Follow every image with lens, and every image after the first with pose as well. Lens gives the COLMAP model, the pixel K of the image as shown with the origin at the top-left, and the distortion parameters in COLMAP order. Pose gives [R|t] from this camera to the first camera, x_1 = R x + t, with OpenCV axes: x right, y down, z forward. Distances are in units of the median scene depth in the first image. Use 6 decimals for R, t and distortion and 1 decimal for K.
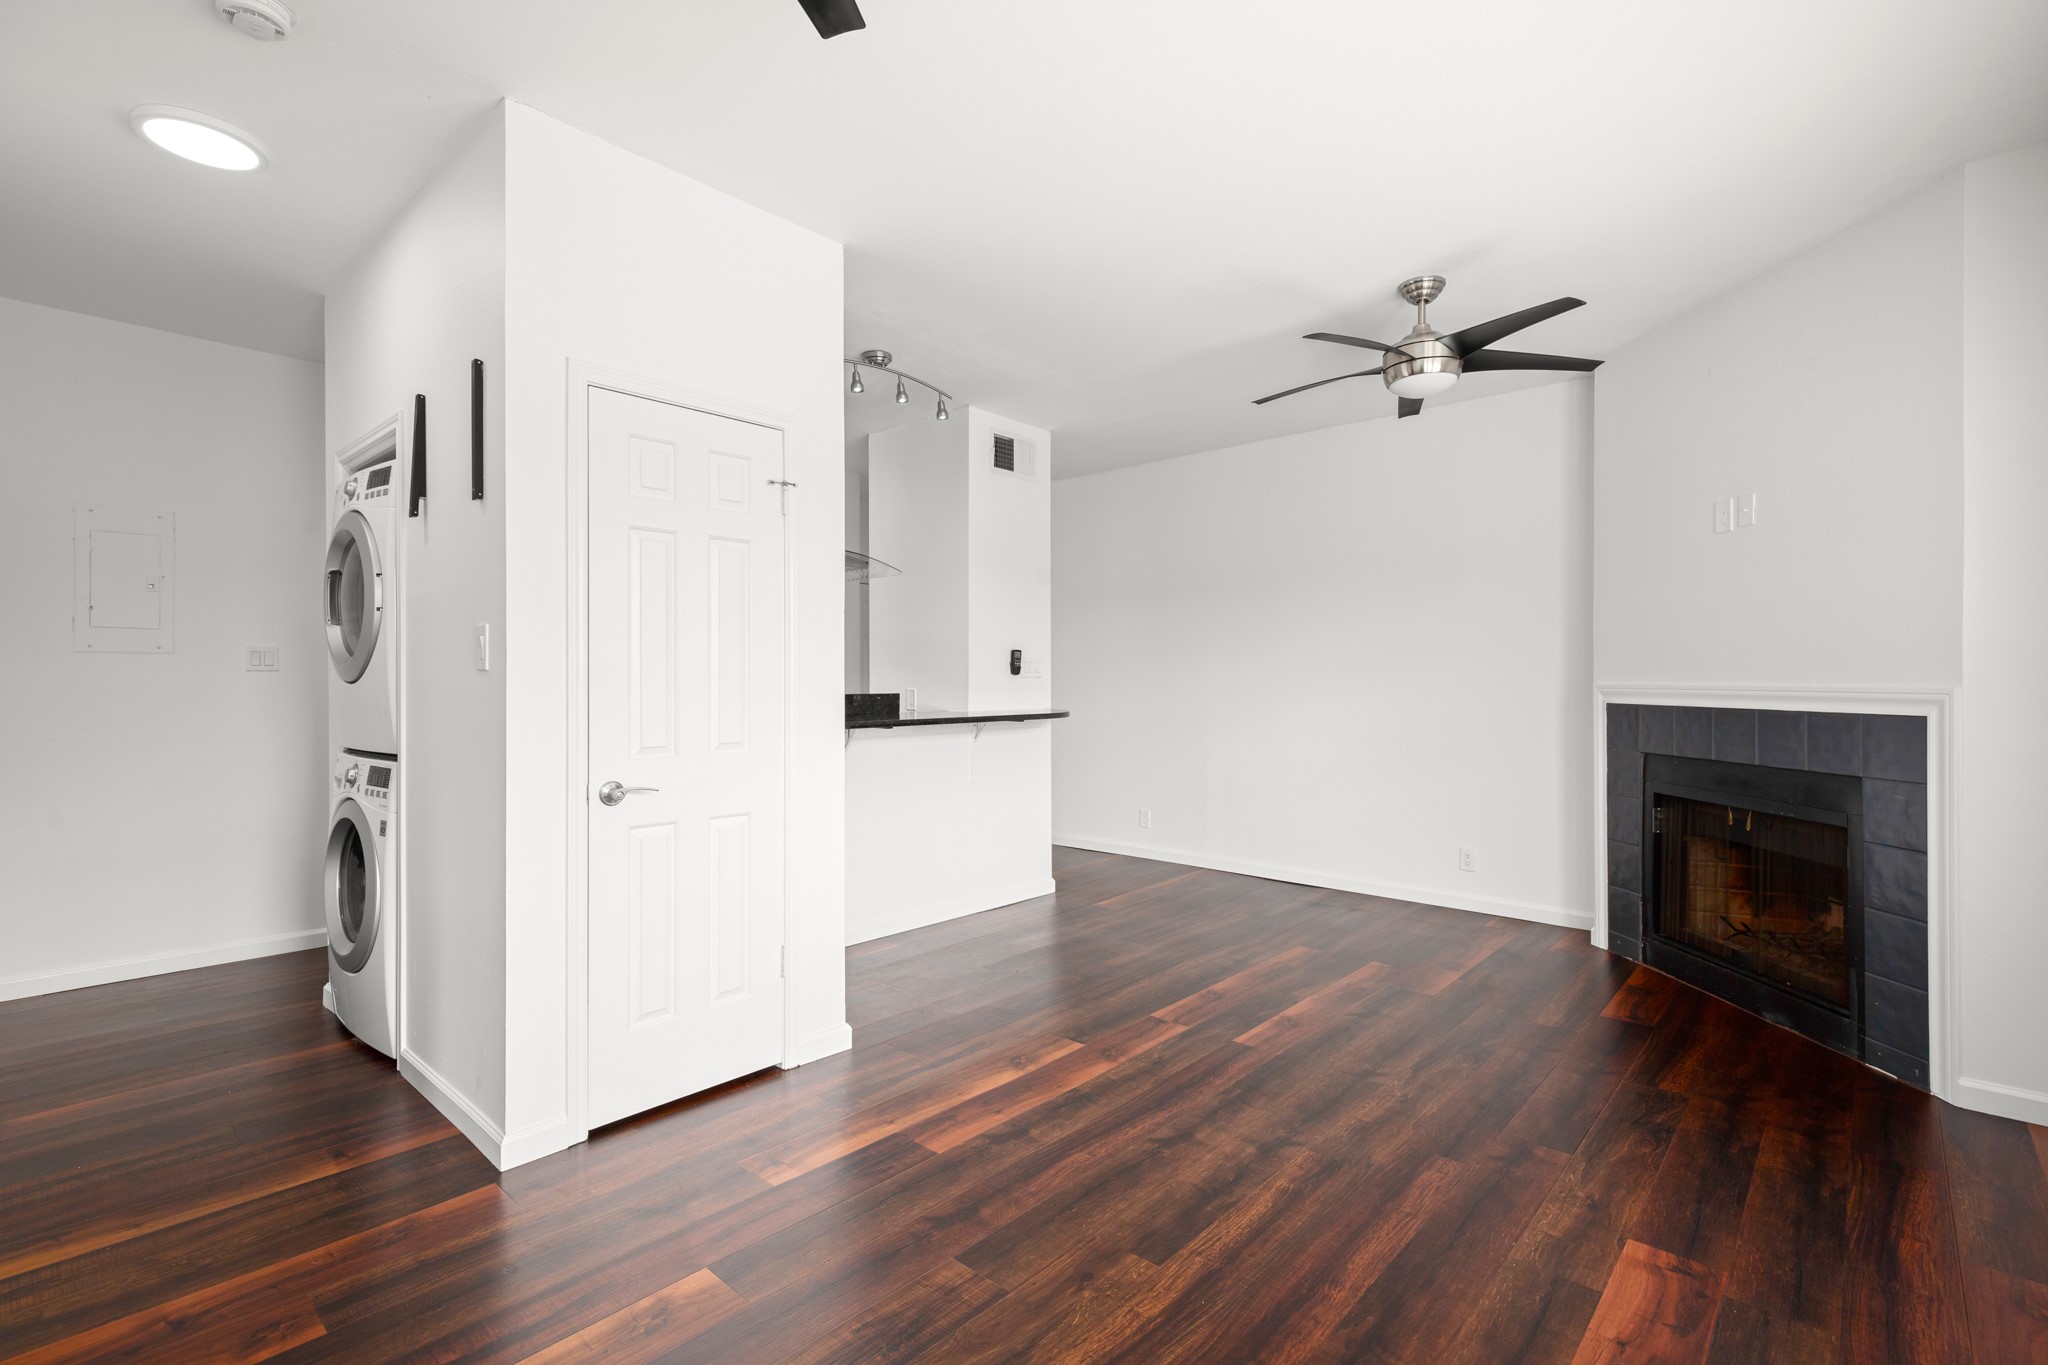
lens RADIAL K [[916.6, 0, 1035.6], [0, 916.6, 677.3], [0, 0, 1]] dist [0.018781, 0.000051]
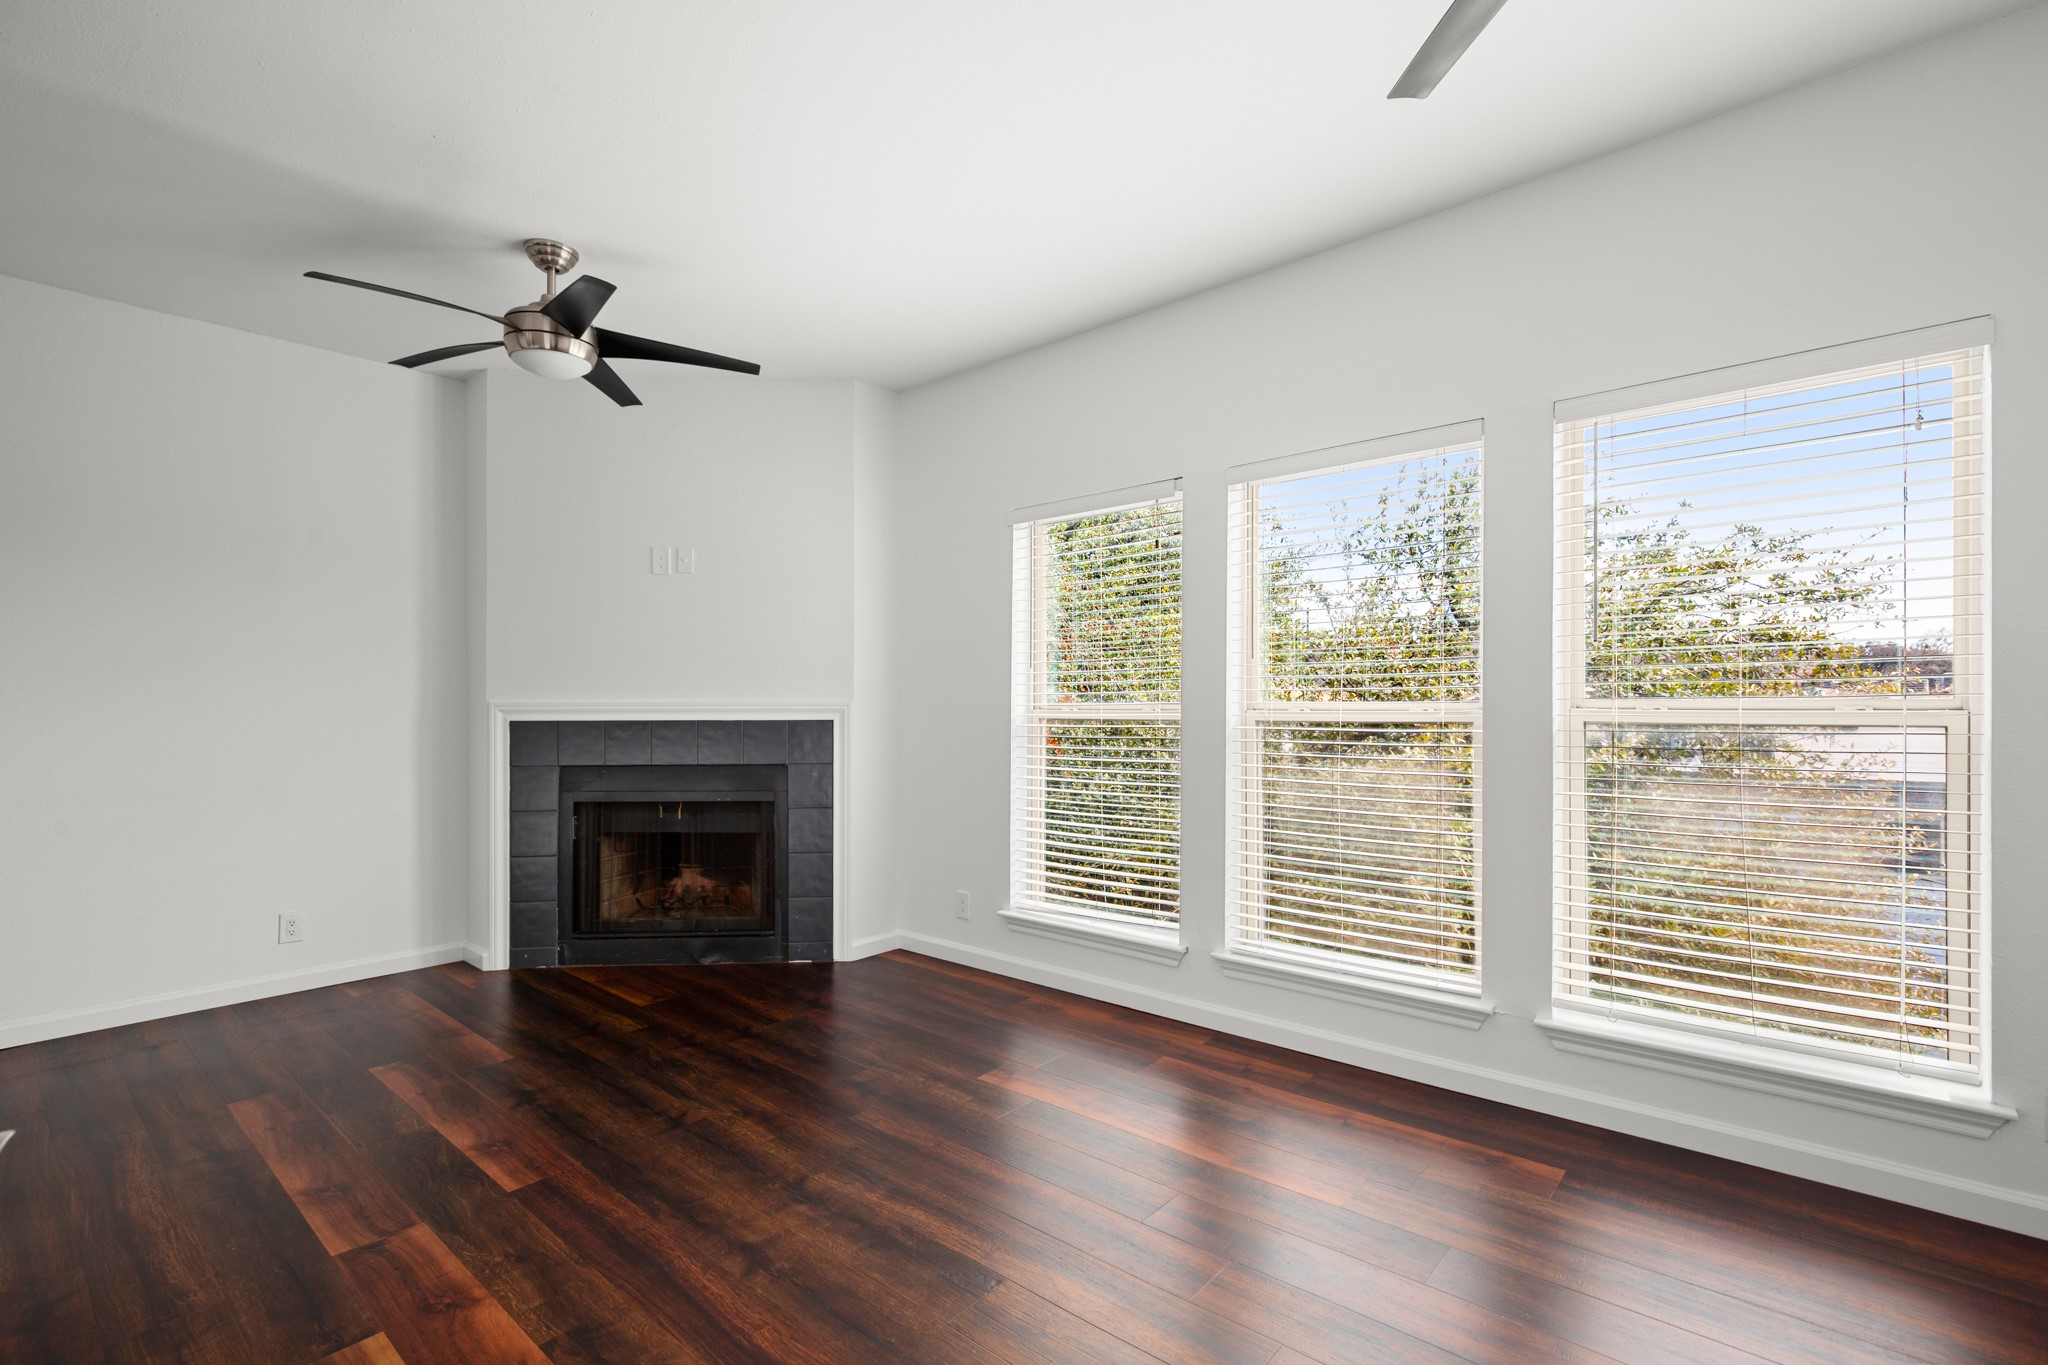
lens RADIAL K [[939.7, 0, 1028.8], [0, 939.7, 699.1], [0, 0, 1]] dist [0.016912, 0.000031]
pose [[-0.007488, 0.001037, 0.999971, -0.450780], [0.001069, 0.999999, -0.001029, 0.006532], [-0.999971, 0.001061, -0.007489, 0.500099]]
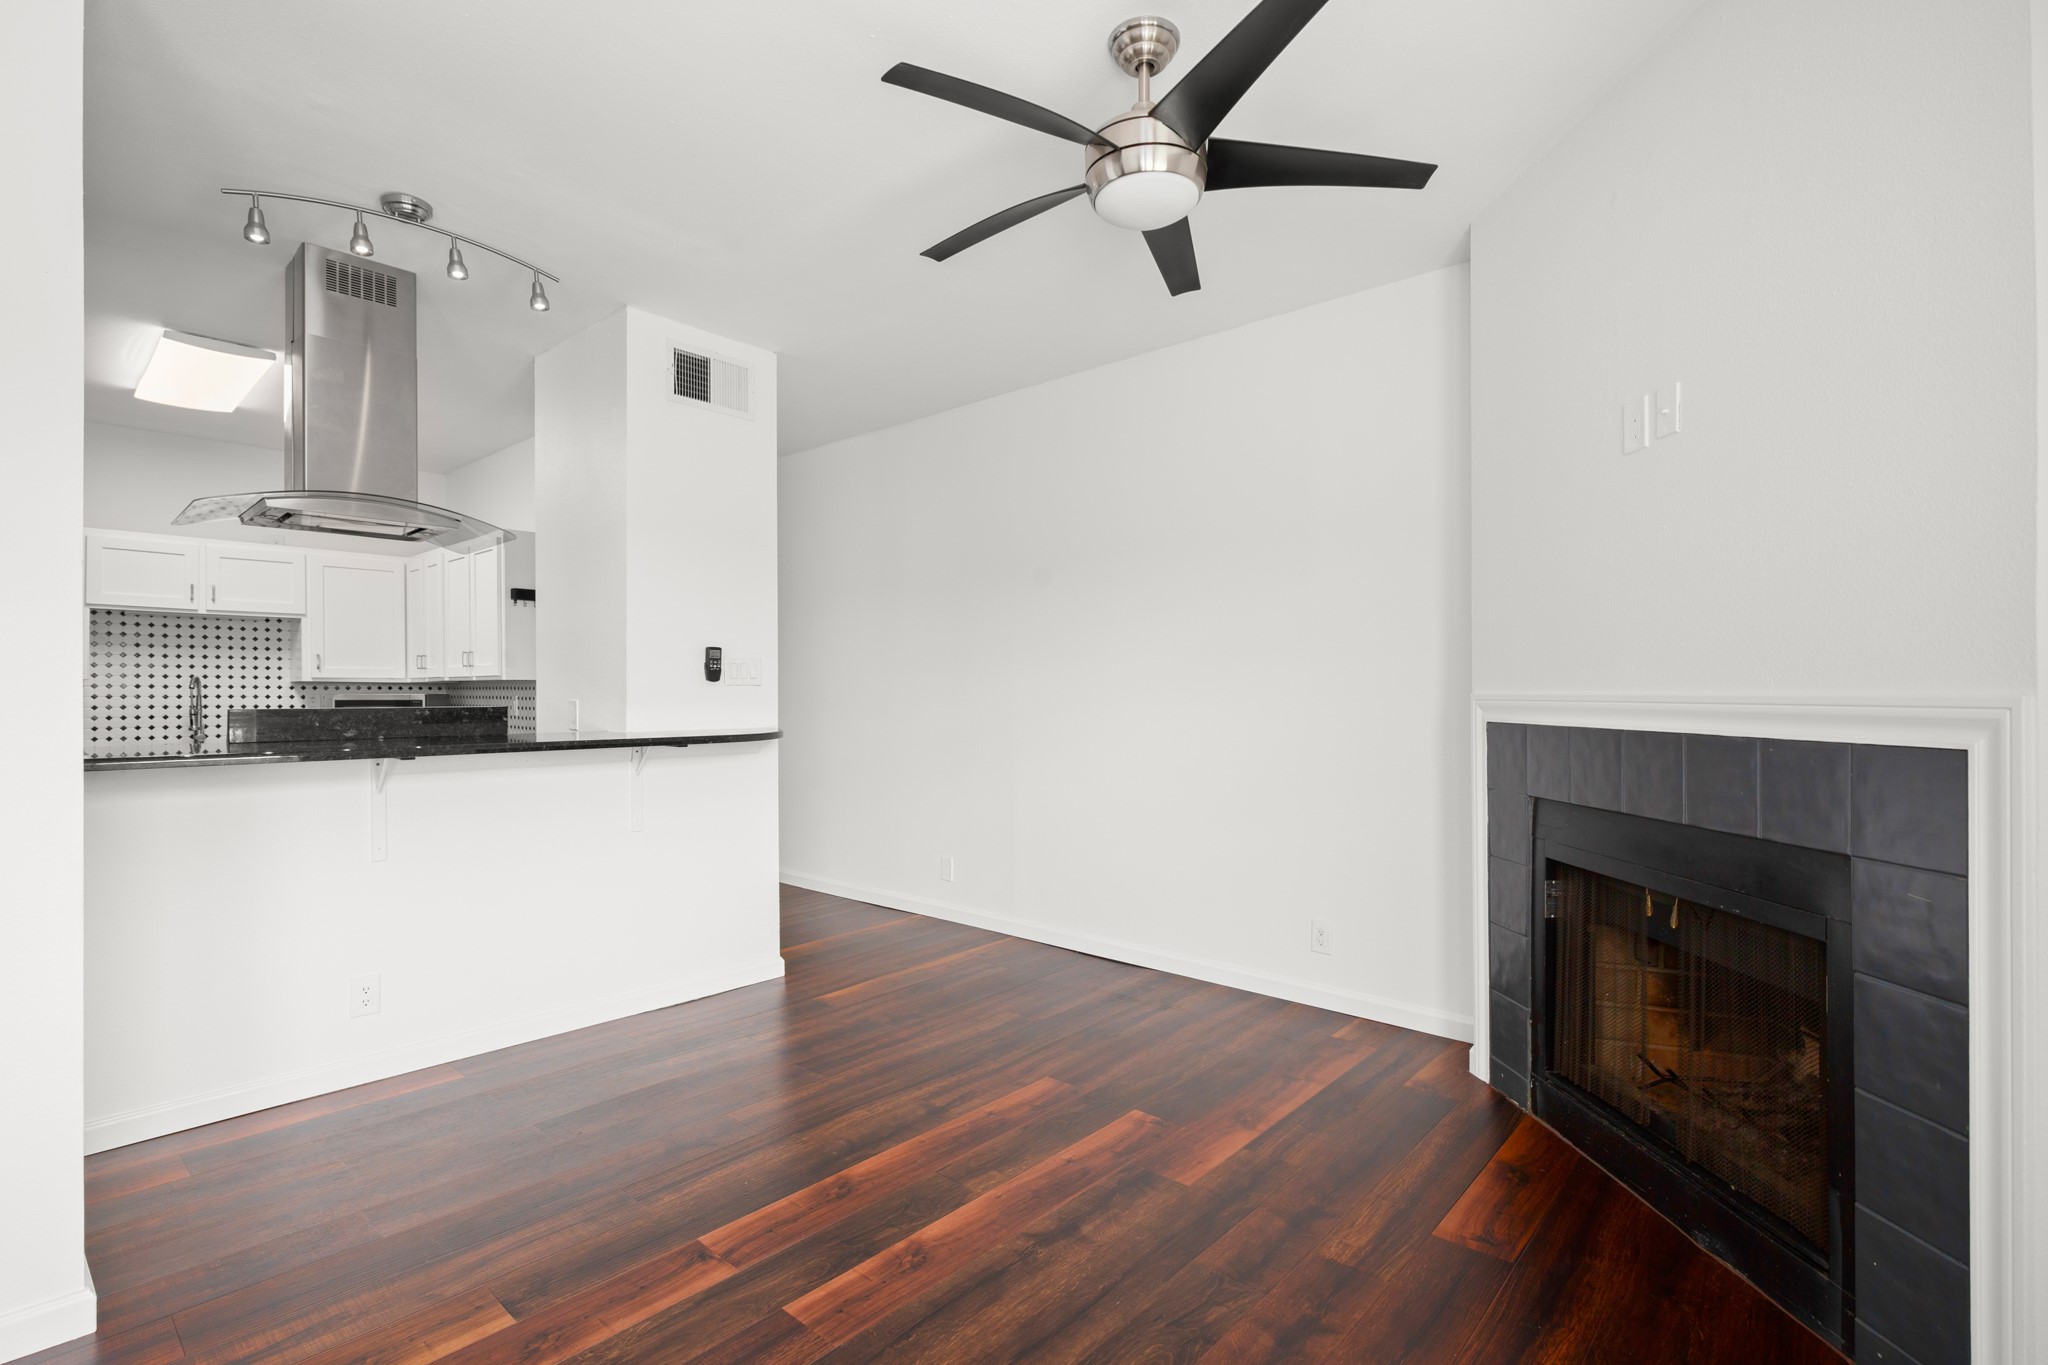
lens RADIAL K [[945.9, 0, 1023.6], [0, 945.9, 685.5], [0, 0, 1]] dist [0.001295, 0.000121]
pose [[0.999969, 0.001558, 0.007705, 0.302181], [-0.001507, 0.999977, -0.006642, 0.007066], [-0.007715, 0.006630, 0.999948, 0.339353]]
